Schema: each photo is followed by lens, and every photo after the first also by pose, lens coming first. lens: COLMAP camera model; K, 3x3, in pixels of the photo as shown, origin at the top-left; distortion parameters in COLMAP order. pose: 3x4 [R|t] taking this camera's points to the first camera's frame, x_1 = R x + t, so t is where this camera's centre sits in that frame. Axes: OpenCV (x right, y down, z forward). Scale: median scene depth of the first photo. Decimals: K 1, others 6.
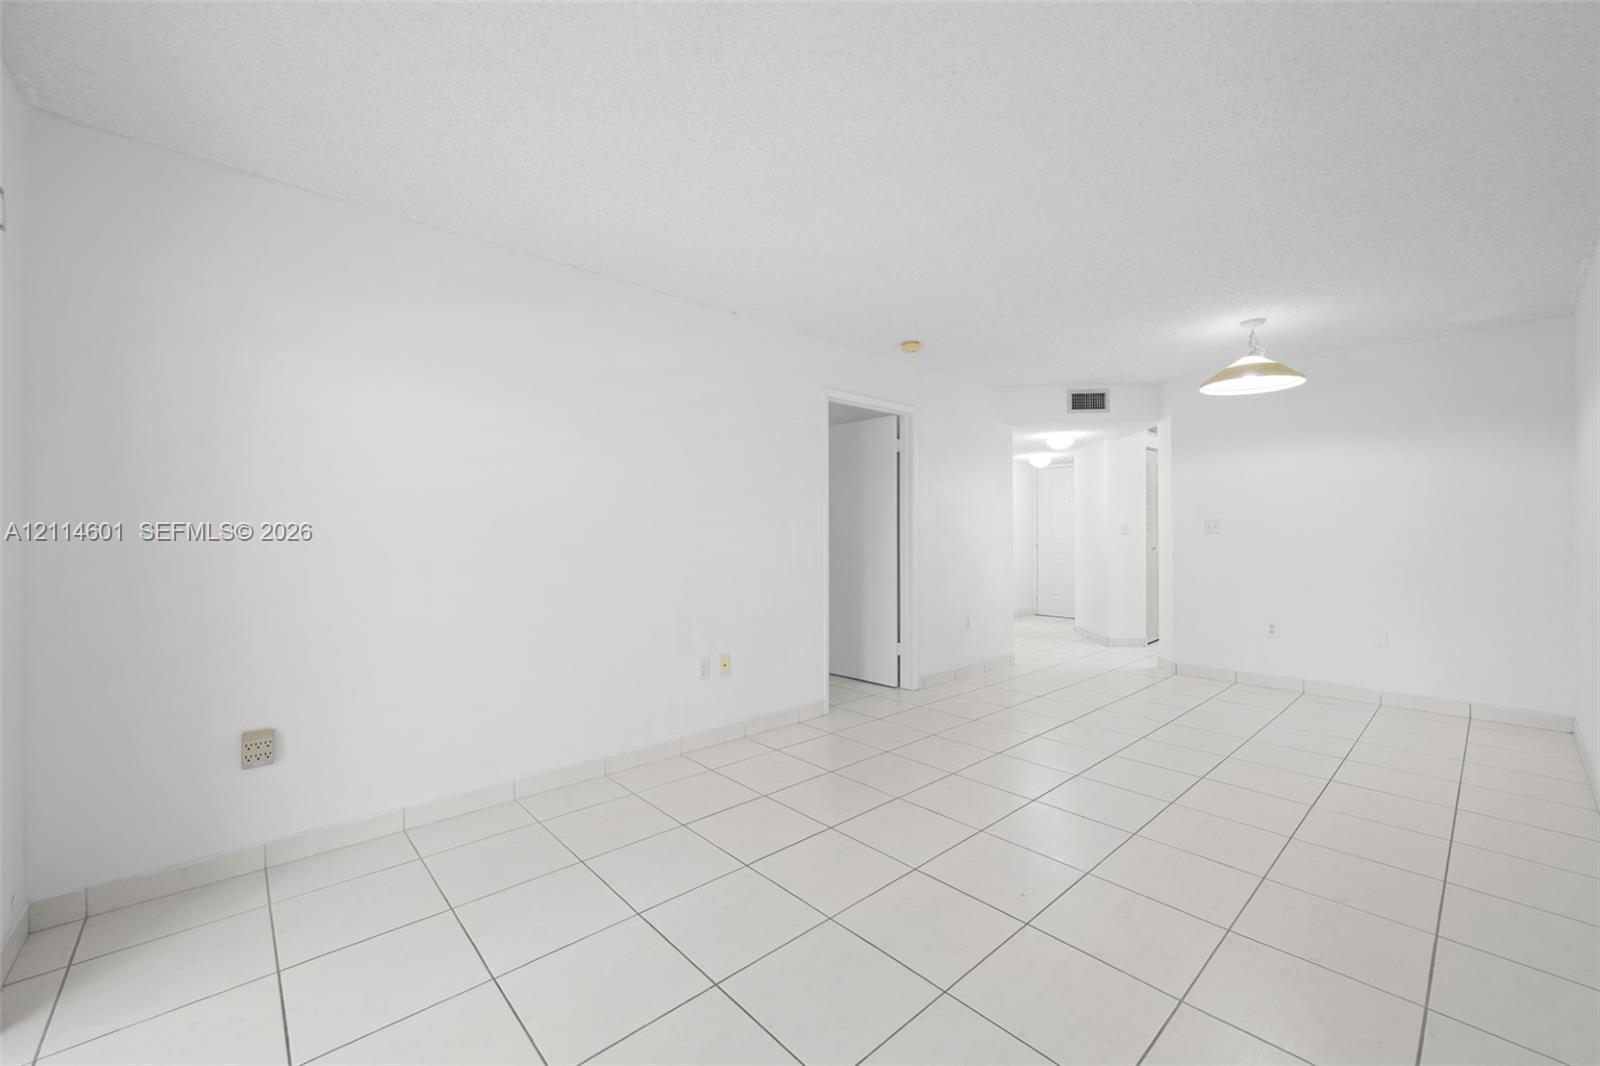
lens RADIAL K [[638.6, 0, 806.2], [0, 638.6, 534.8], [0, 0, 1]] dist [0.006248, -0.000316]
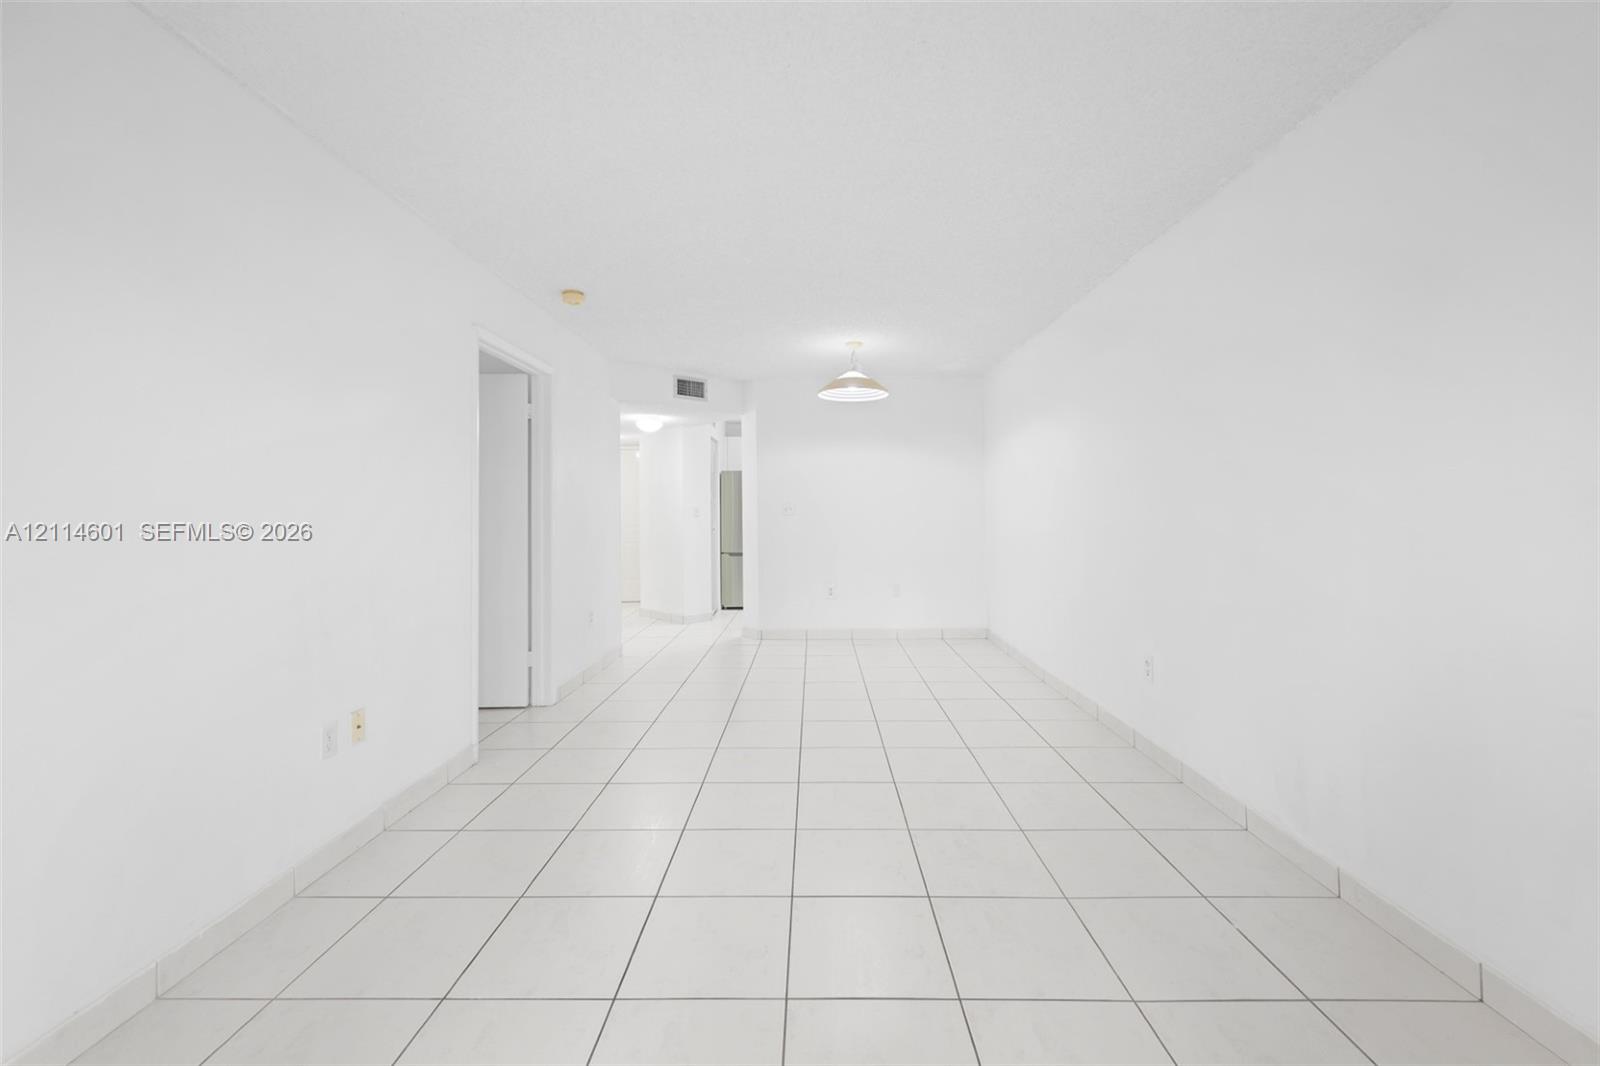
lens RADIAL K [[648.5, 0, 799.4], [0, 648.5, 511.8], [0, 0, 1]] dist [0.002673, -0.000157]
pose [[0.682024, -0.004028, 0.731319, -0.232659], [0.011341, 0.999923, -0.005069, -0.002574], [-0.731242, 0.011751, 0.682017, 0.179947]]
